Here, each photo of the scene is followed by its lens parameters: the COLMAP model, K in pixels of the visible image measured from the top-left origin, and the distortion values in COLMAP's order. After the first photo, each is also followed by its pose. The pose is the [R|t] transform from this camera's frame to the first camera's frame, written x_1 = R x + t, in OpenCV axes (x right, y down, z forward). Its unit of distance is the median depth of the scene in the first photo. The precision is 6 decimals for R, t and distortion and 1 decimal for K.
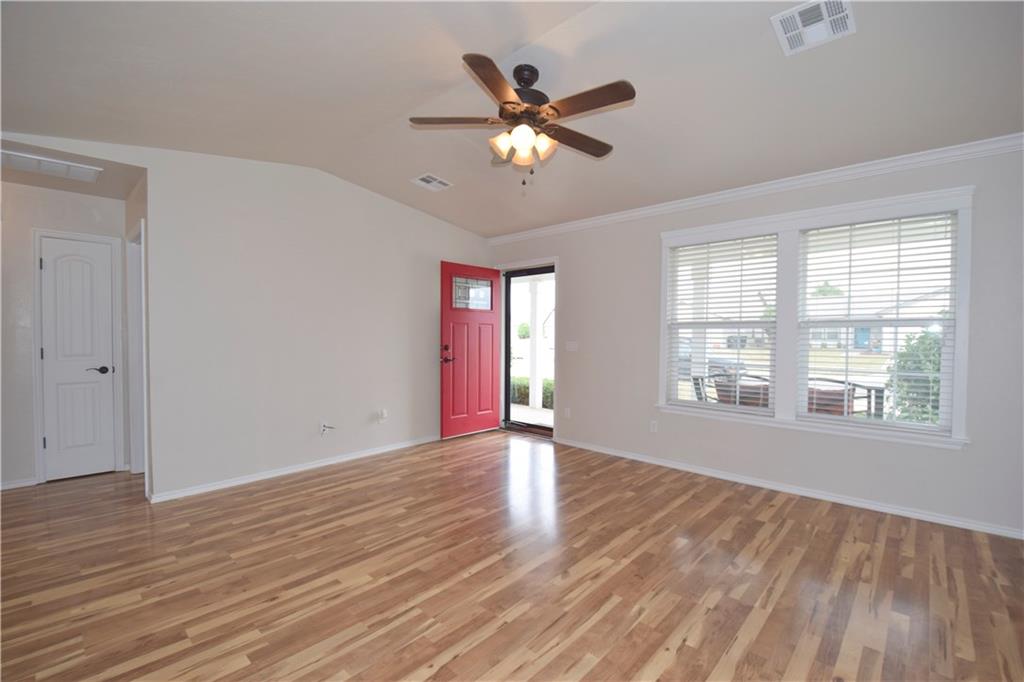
lens RADIAL K [[446.8, 0, 516.7], [0, 446.8, 346.5], [0, 0, 1]] dist [0.002019, -0.013132]
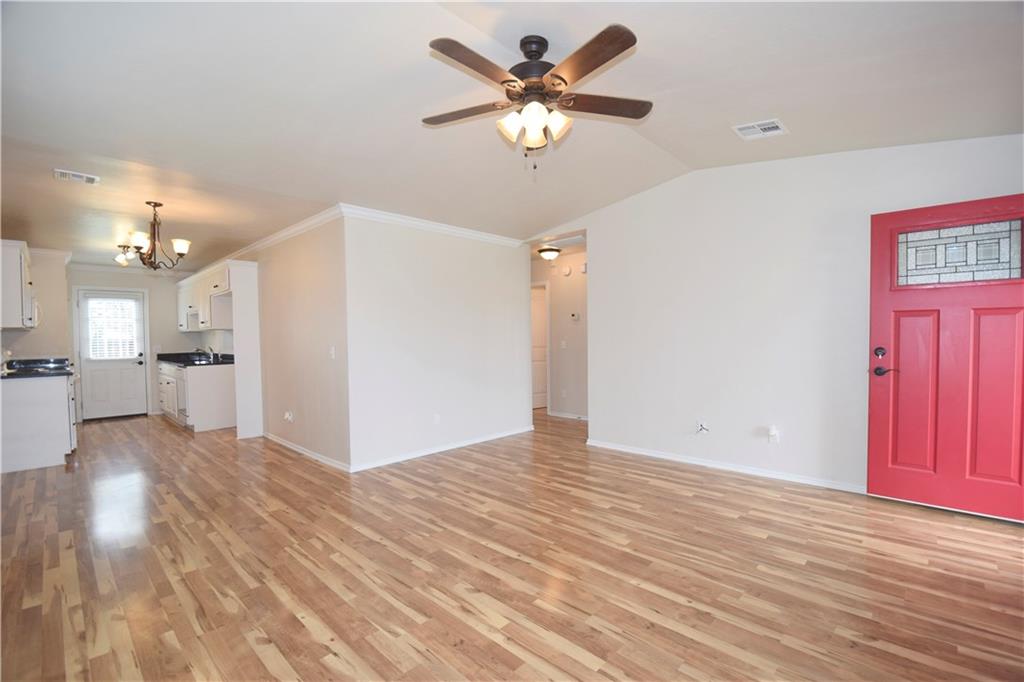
lens RADIAL K [[446.8, 0, 516.5], [0, 446.8, 344.9], [0, 0, 1]] dist [0.002019, -0.013132]
pose [[-0.015370, 0.018604, -0.999709, 0.820432], [-0.014953, 0.999711, 0.018834, -0.019308], [0.999770, 0.015238, -0.015087, 0.868124]]
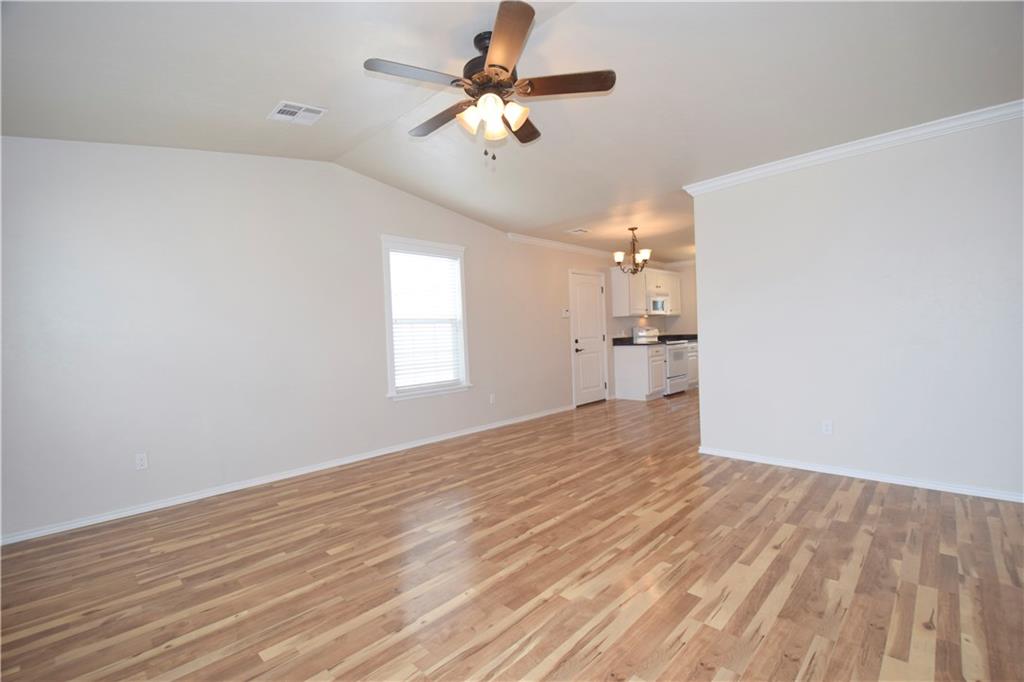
lens RADIAL K [[446.8, 0, 517.6], [0, 446.8, 336.7], [0, 0, 1]] dist [0.002019, -0.013132]
pose [[-0.999194, 0.034620, 0.020305, -0.036261], [0.035359, 0.998679, 0.037279, -0.021355], [-0.018987, 0.037967, -0.999099, 1.739810]]
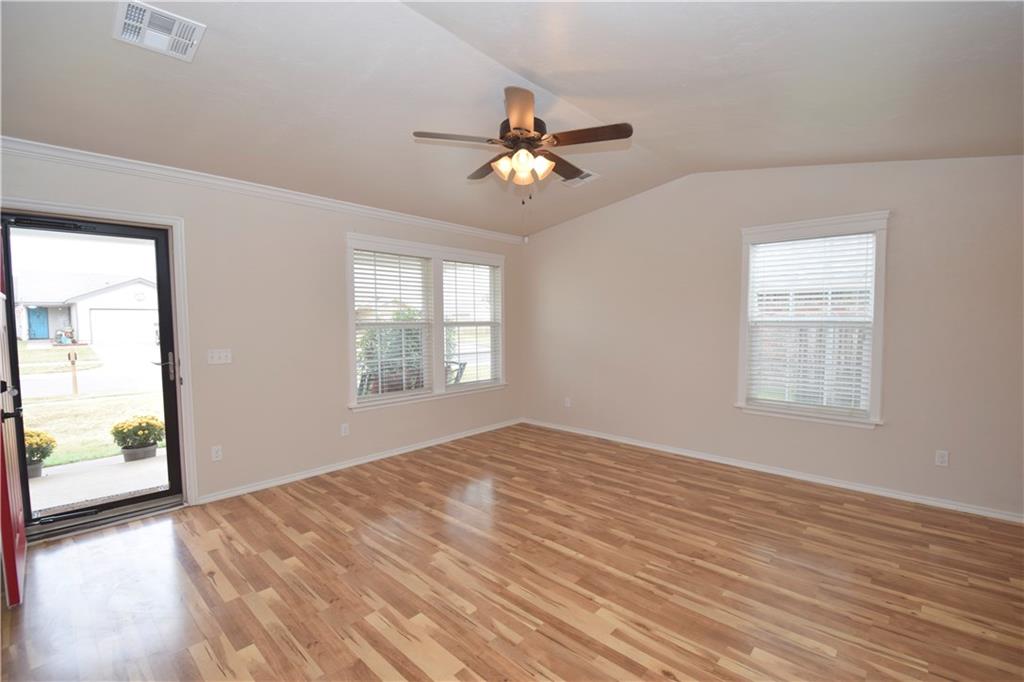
lens RADIAL K [[446.8, 0, 517.3], [0, 446.8, 344.2], [0, 0, 1]] dist [0.002019, -0.013132]
pose [[-0.004454, -0.059587, 0.998213, -0.963971], [0.033116, 0.997667, 0.059702, -0.078052], [-0.999442, 0.033323, -0.002470, 0.909480]]
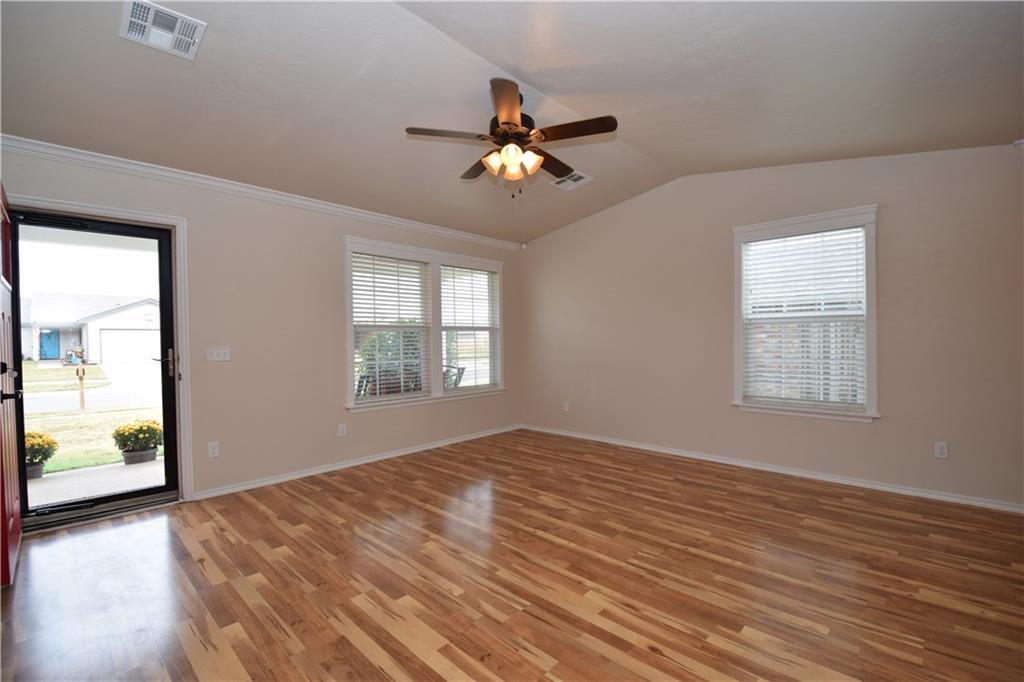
lens RADIAL K [[446.8, 0, 517.1], [0, 446.8, 344.3], [0, 0, 1]] dist [0.002019, -0.013132]
pose [[0.008641, -0.014740, 0.999854, -0.977518], [0.040676, 0.999069, 0.014377, -0.011064], [-0.999135, 0.040546, 0.009233, 0.879507]]
